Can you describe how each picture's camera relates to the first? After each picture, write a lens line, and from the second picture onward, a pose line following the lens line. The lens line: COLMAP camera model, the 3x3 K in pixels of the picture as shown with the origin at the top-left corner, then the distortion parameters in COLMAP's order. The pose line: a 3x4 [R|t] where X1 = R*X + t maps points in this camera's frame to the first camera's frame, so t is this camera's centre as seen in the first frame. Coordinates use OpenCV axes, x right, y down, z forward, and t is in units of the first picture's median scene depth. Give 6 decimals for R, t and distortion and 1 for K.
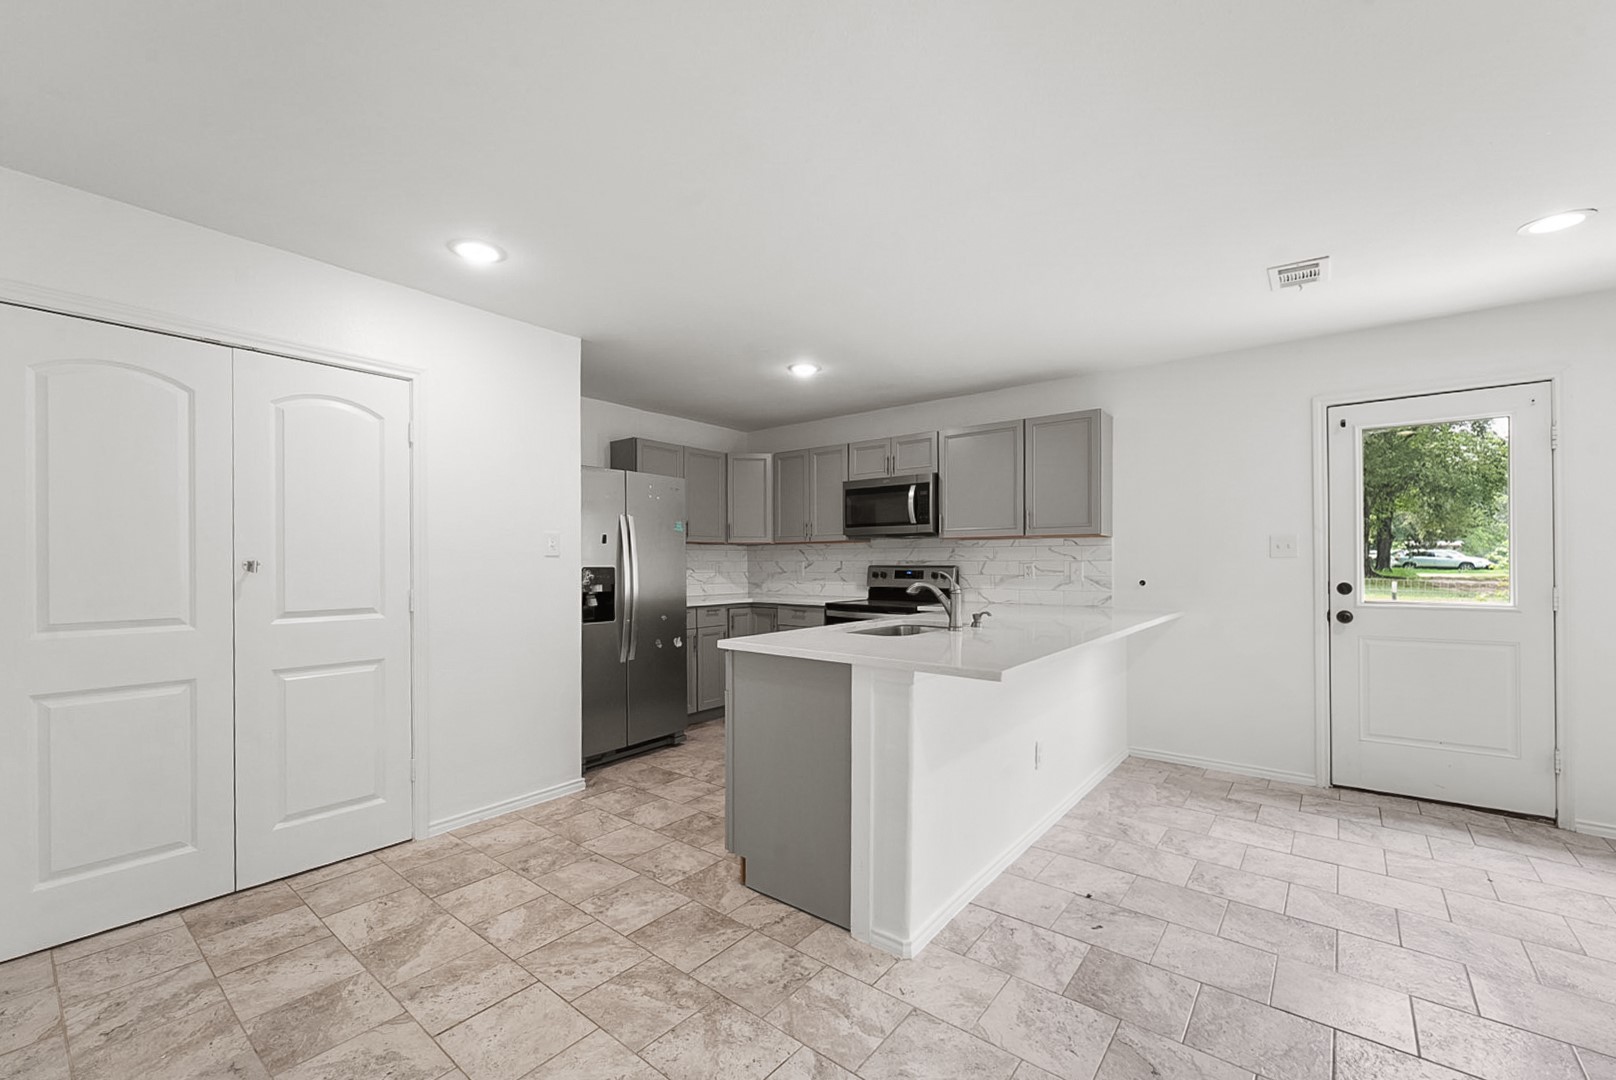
lens RADIAL K [[664.9, 0, 790.9], [0, 664.9, 563.6], [0, 0, 1]] dist [-0.002283, -0.000129]
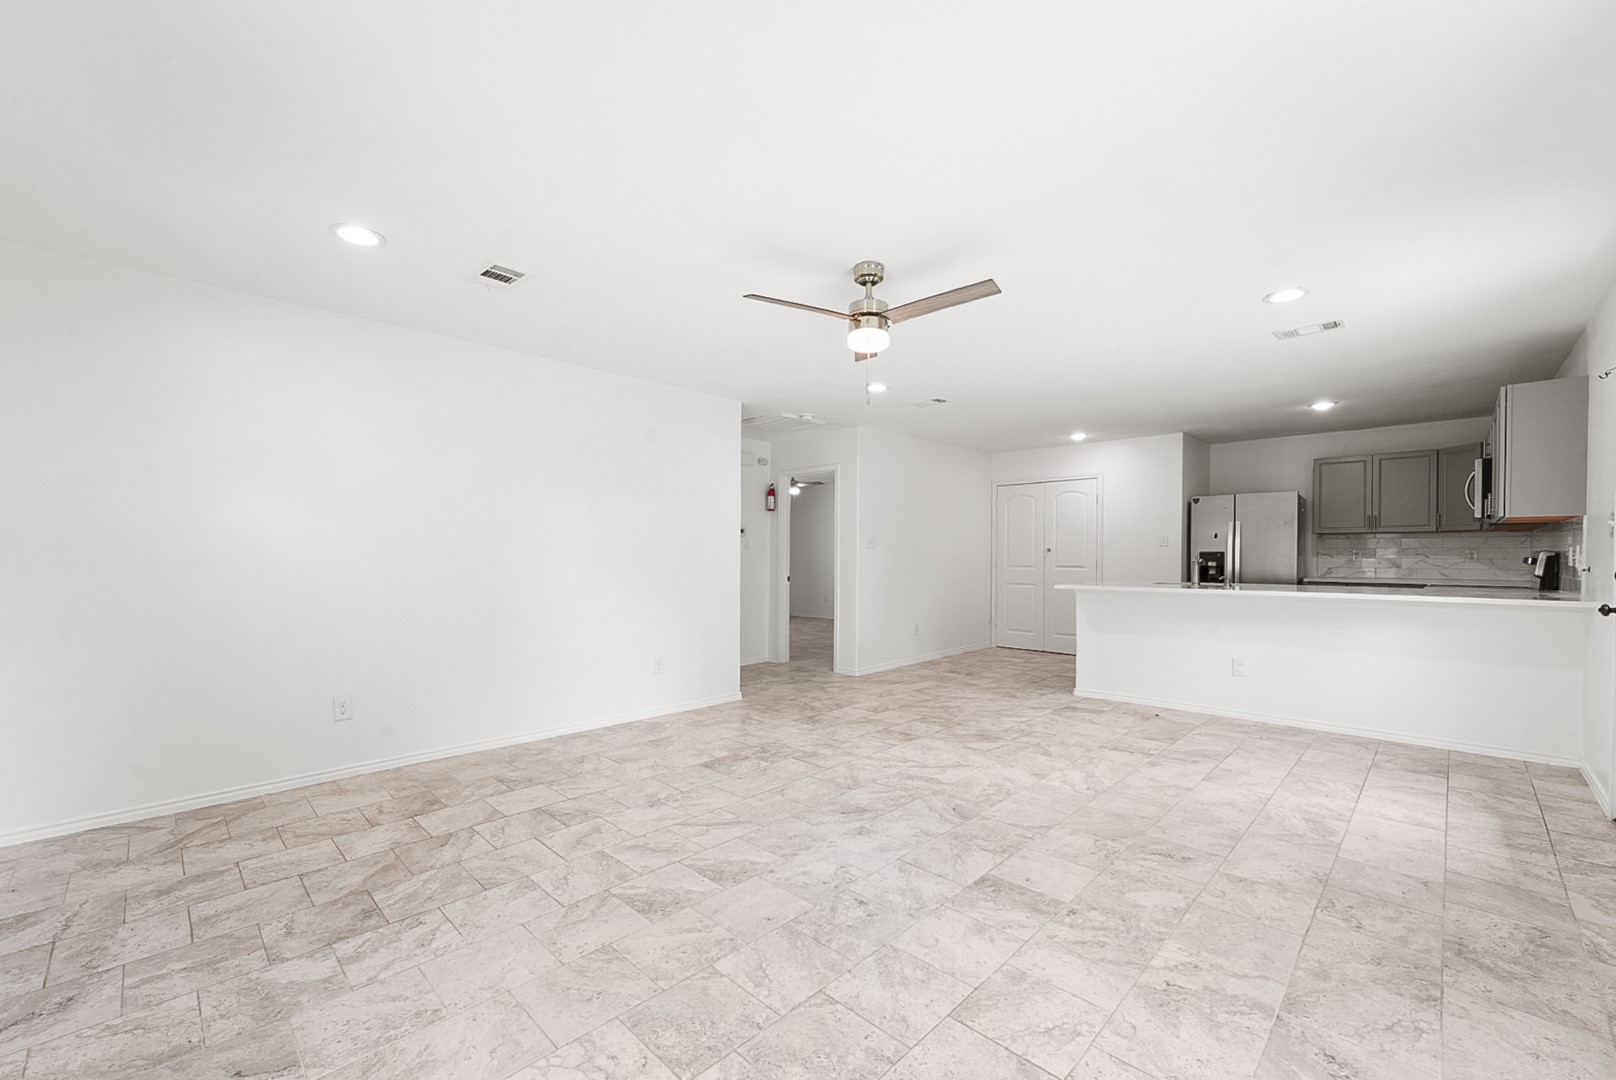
lens RADIAL K [[657.0, 0, 807.4], [0, 657.0, 557.0], [0, 0, 1]] dist [0.000417, 0.000056]
pose [[-0.084875, 0.005035, -0.996379, 1.461049], [-0.003895, 0.999978, 0.005385, 0.013226], [0.996384, 0.004338, -0.084853, 0.075345]]
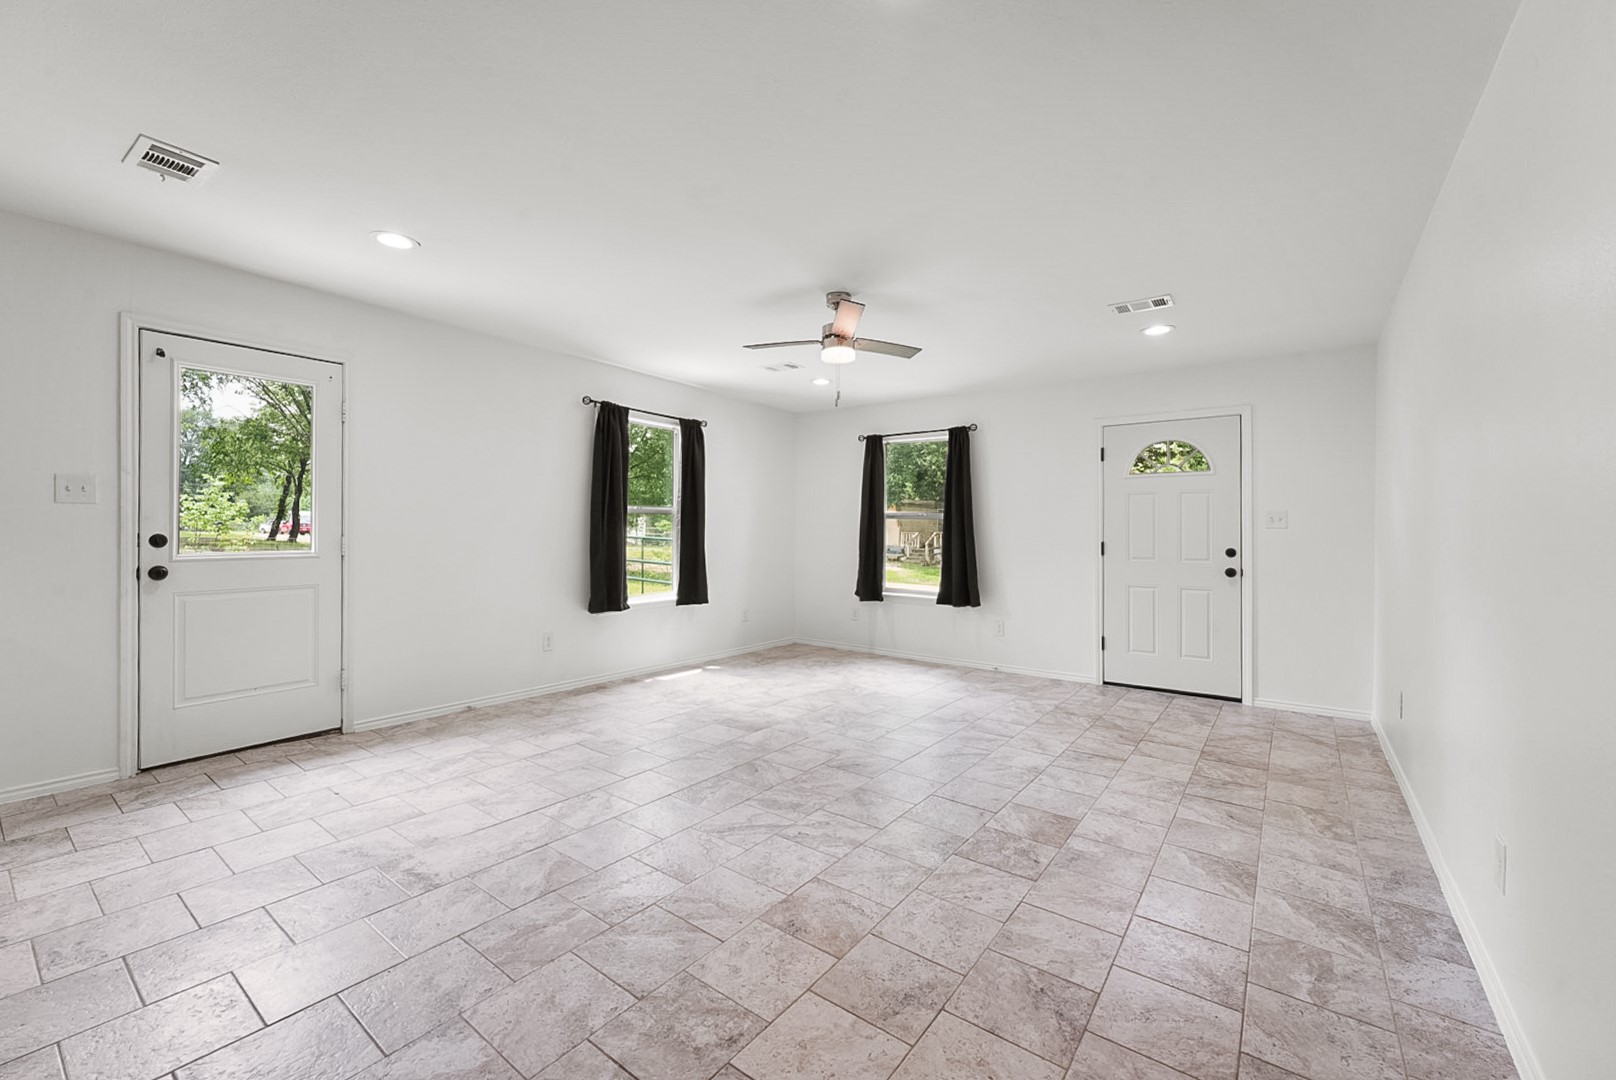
lens RADIAL K [[661.9, 0, 804.9], [0, 661.9, 526.6], [0, 0, 1]] dist [-0.001712, -0.000045]
pose [[-0.051368, 0.004462, 0.998670, -0.070555], [-0.010009, 0.999937, -0.004983, 0.012434], [-0.998630, -0.010252, -0.051320, 0.163478]]
